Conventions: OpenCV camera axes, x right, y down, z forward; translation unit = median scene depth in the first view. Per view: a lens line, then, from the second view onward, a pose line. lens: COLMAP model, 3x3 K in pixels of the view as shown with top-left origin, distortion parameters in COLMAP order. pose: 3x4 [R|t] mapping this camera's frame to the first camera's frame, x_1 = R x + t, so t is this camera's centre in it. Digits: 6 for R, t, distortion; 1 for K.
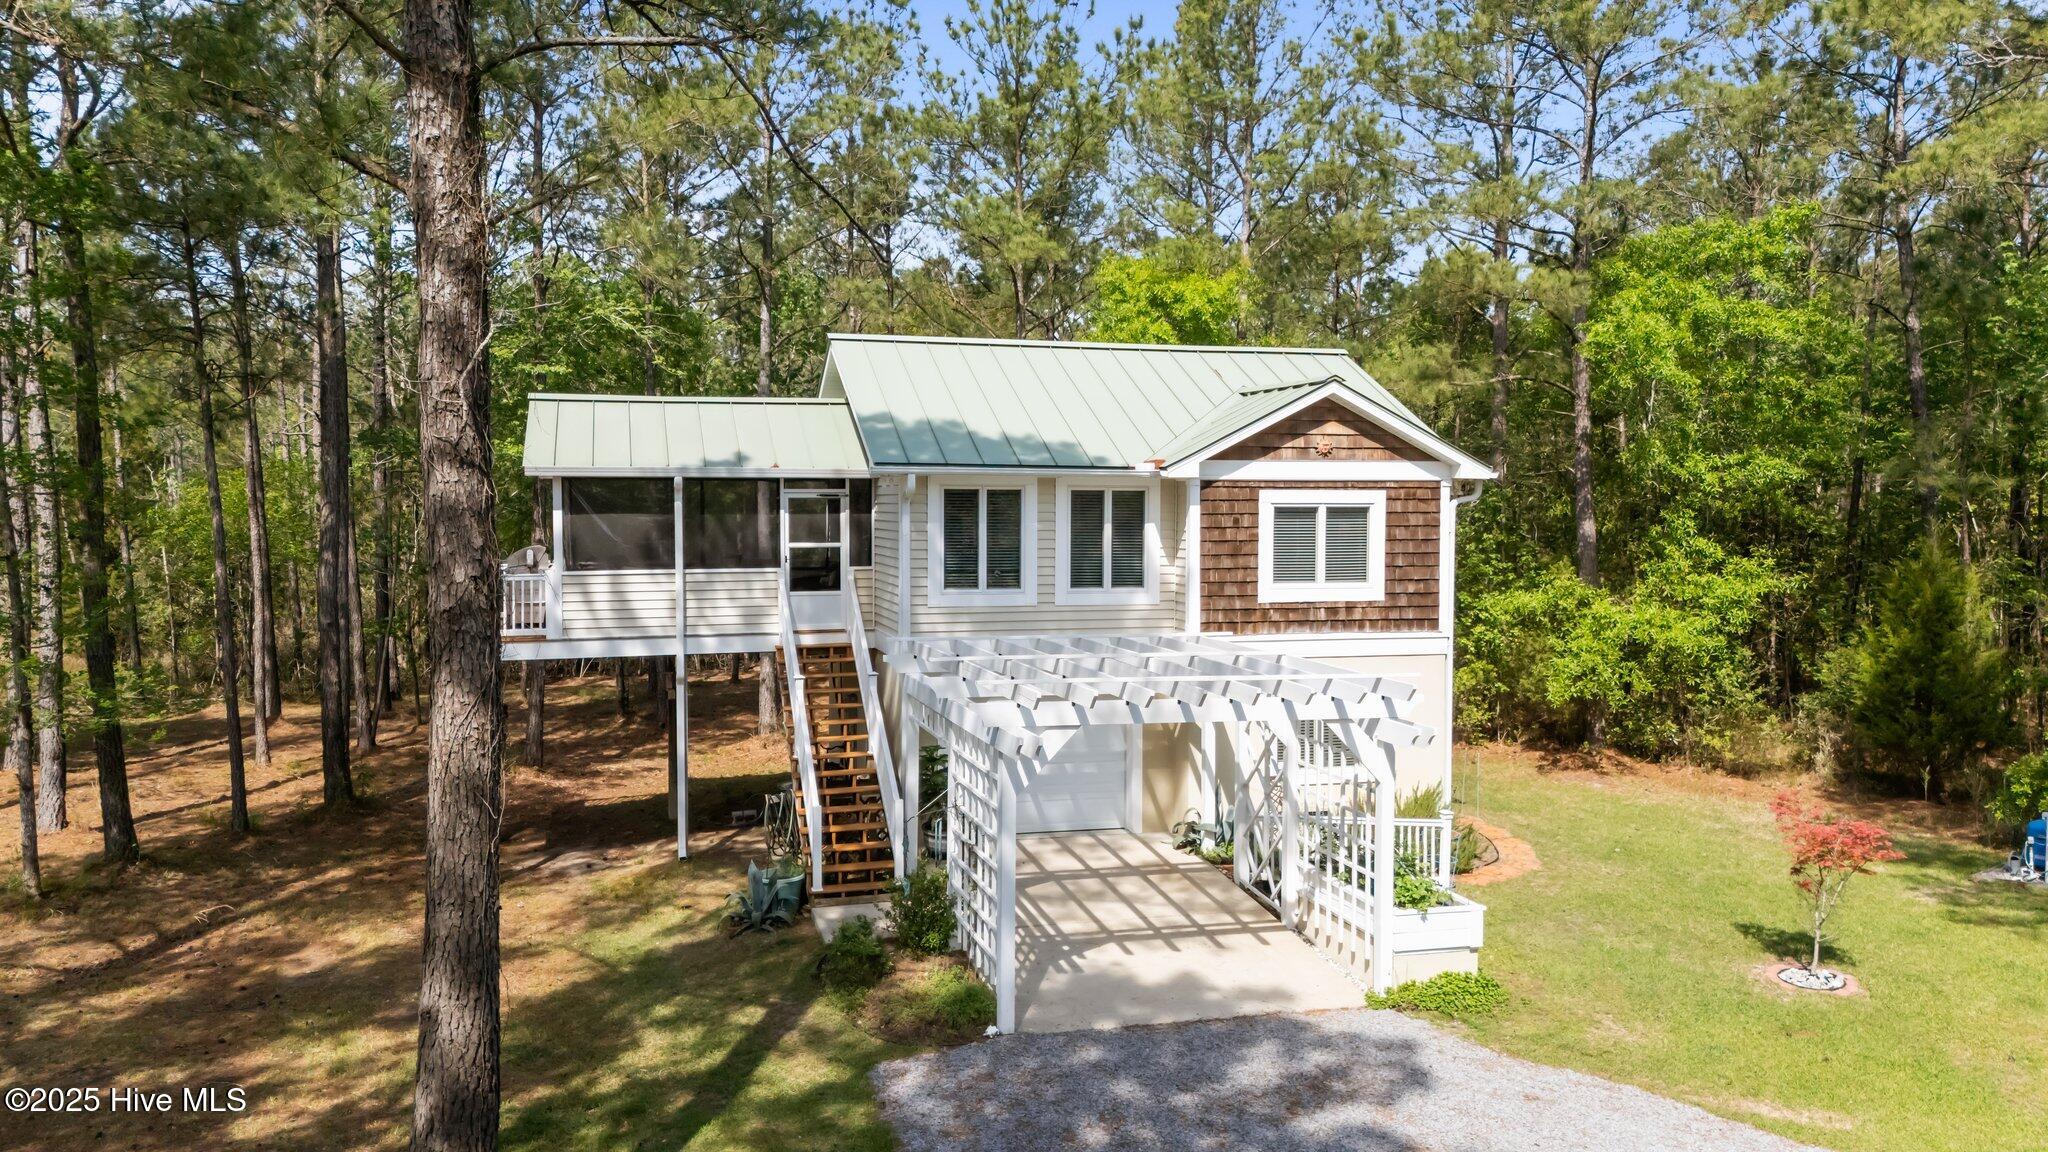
lens RADIAL K [[1594.7, 0, 1024.0], [0, 1594.7, 576.0], [0, 0, 1]] dist [0.129665, 0.002313]
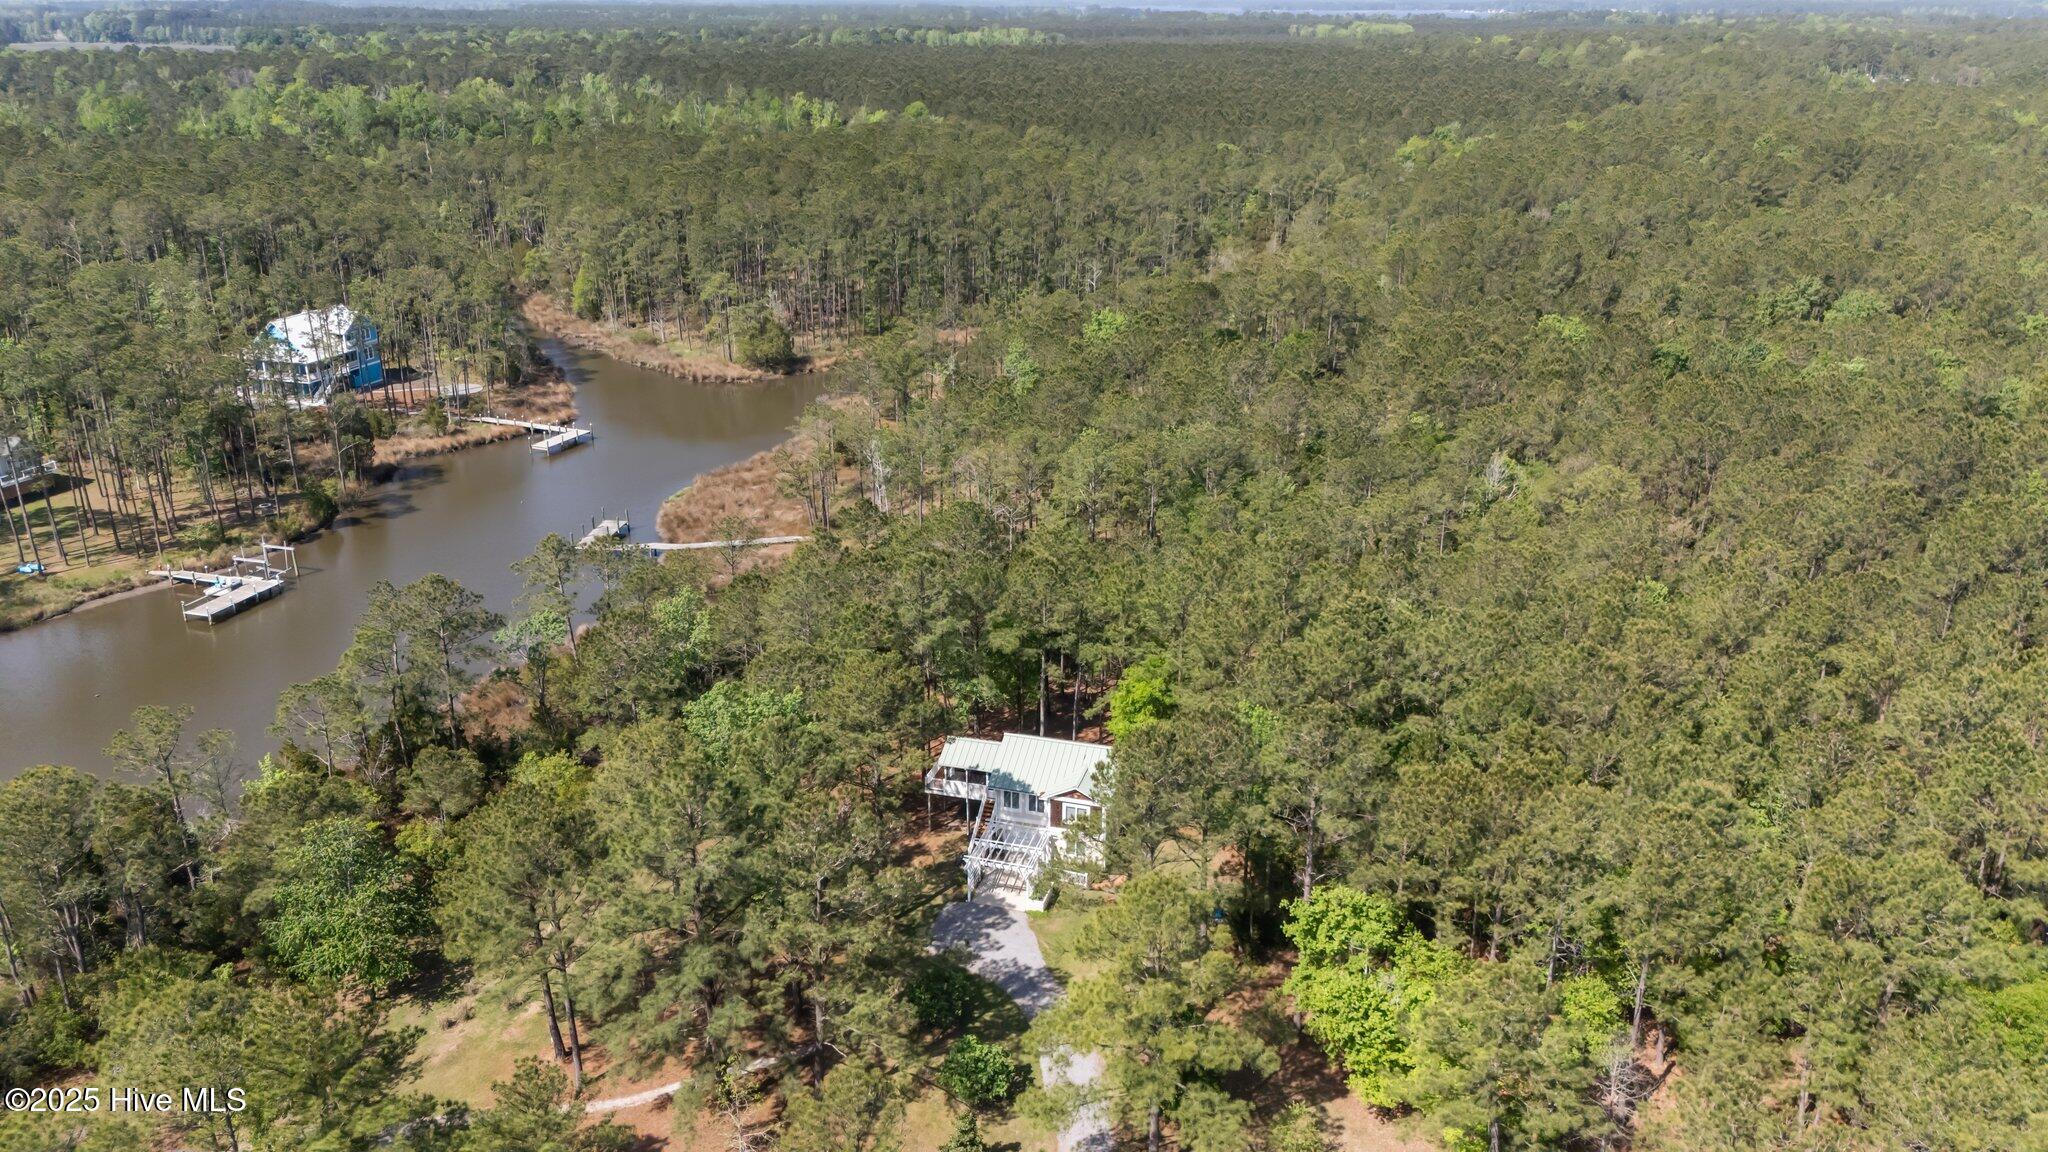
lens RADIAL K [[1594.7, 0, 1024.0], [0, 1594.7, 576.0], [0, 0, 1]] dist [0.129665, 0.002313]
pose [[0.871279, 0.198108, -0.449029, 2.136773], [-0.037041, 0.938846, 0.342339, -2.417299], [0.489389, -0.281640, 0.825335, -2.969936]]
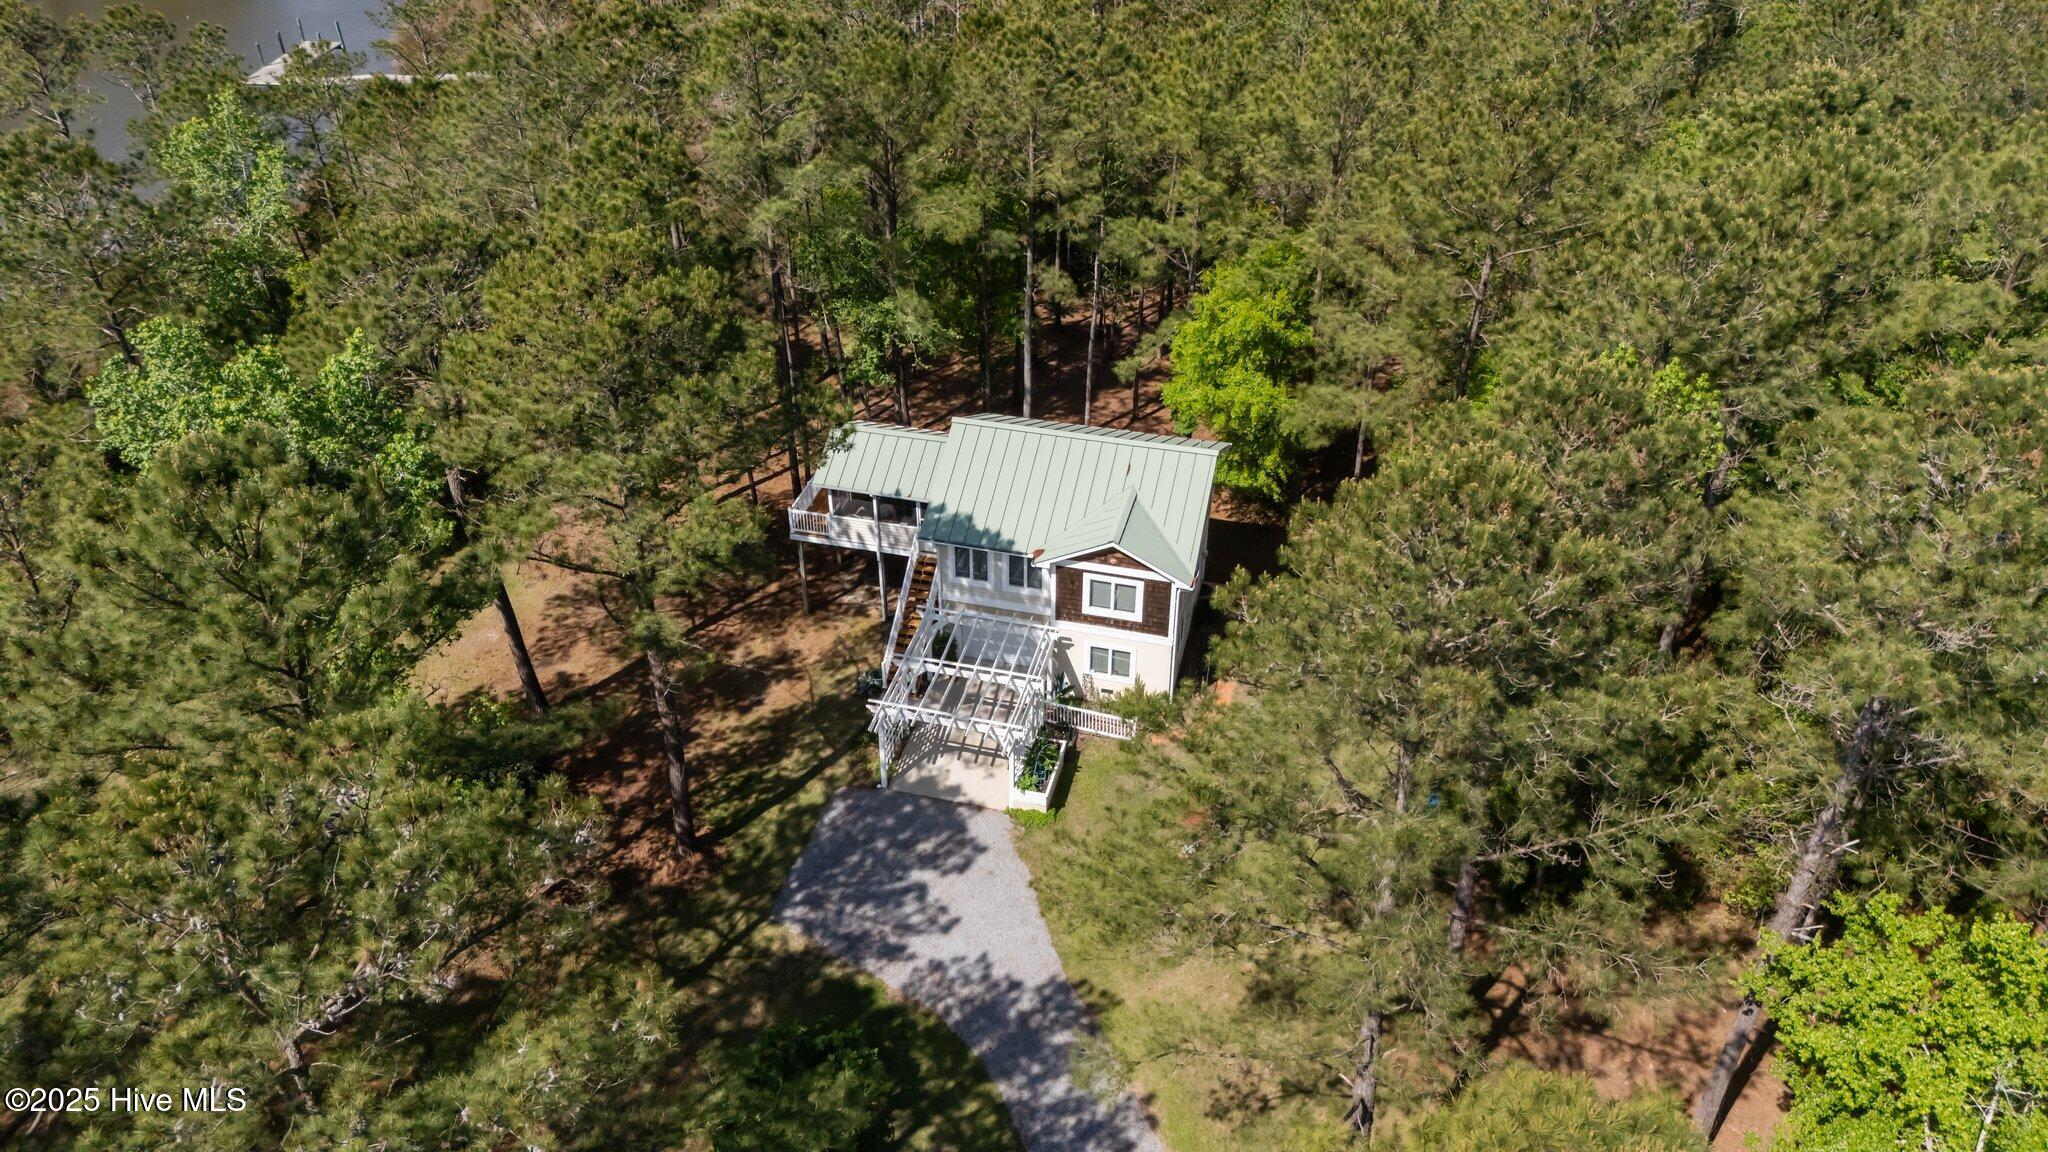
lens RADIAL K [[1594.7, 0, 1024.0], [0, 1594.7, 576.0], [0, 0, 1]] dist [0.129665, 0.002313]
pose [[0.884860, 0.282524, -0.370408, 0.912440], [-0.033181, 0.831315, 0.554810, -1.304551], [0.464673, -0.478638, 0.744972, -0.729808]]
